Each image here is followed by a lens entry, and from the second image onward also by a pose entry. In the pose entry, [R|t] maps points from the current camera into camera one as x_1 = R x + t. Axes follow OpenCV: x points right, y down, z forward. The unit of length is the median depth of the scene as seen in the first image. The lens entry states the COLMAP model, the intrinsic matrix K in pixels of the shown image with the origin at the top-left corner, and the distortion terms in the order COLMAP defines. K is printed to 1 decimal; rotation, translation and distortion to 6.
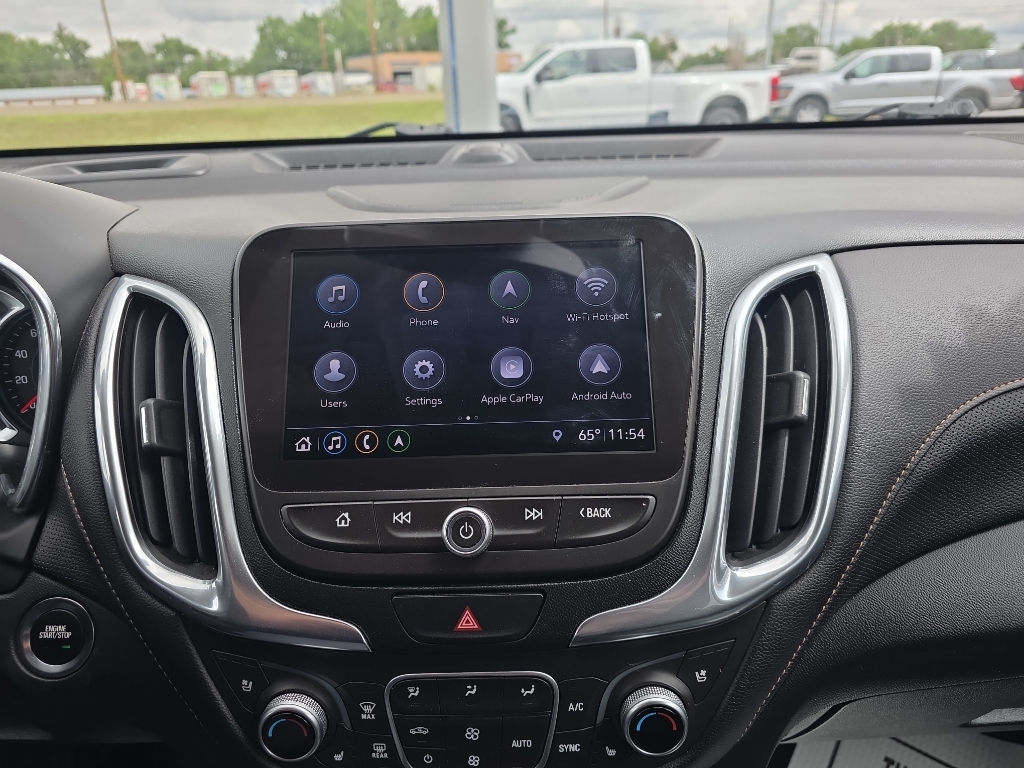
lens RADIAL K [[694.7, 0, 501.1], [0, 694.7, 383.9], [0, 0, 1]] dist [0.040558, -0.048964]
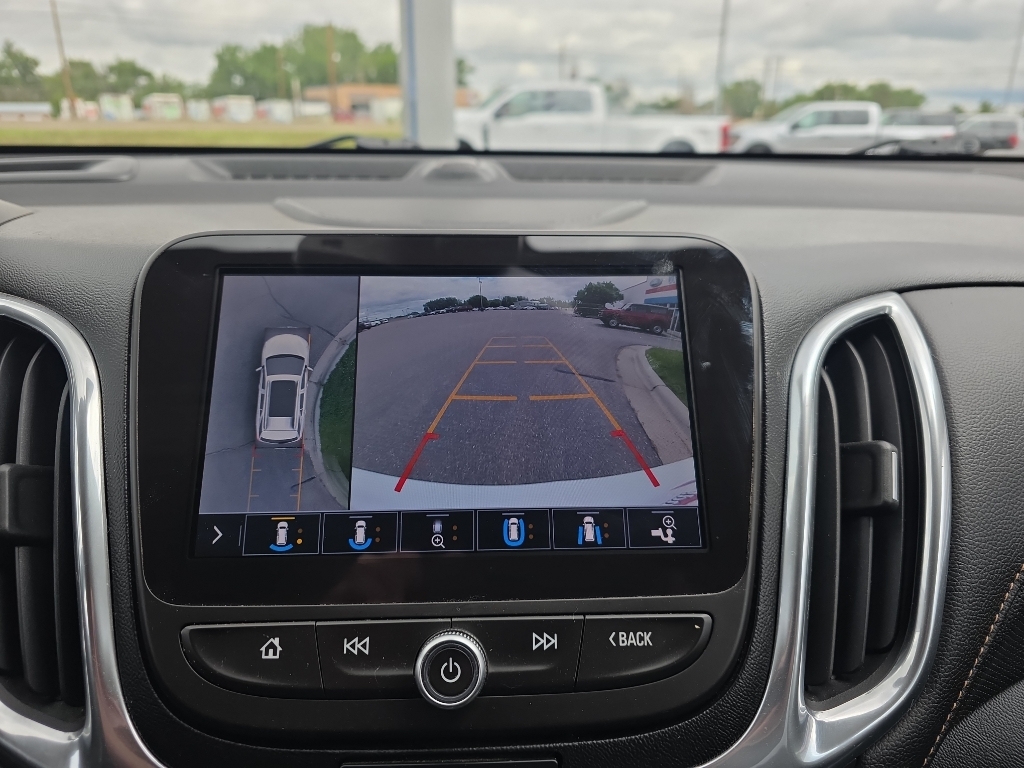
lens RADIAL K [[708.7, 0, 503.7], [0, 708.7, 357.9], [0, 0, 1]] dist [-0.005461, -0.005750]
pose [[0.997115, 0.023588, 0.072154, -0.024722], [-0.017523, 0.996348, -0.083568, -0.018244], [-0.073862, 0.082063, 0.993886, 0.120539]]
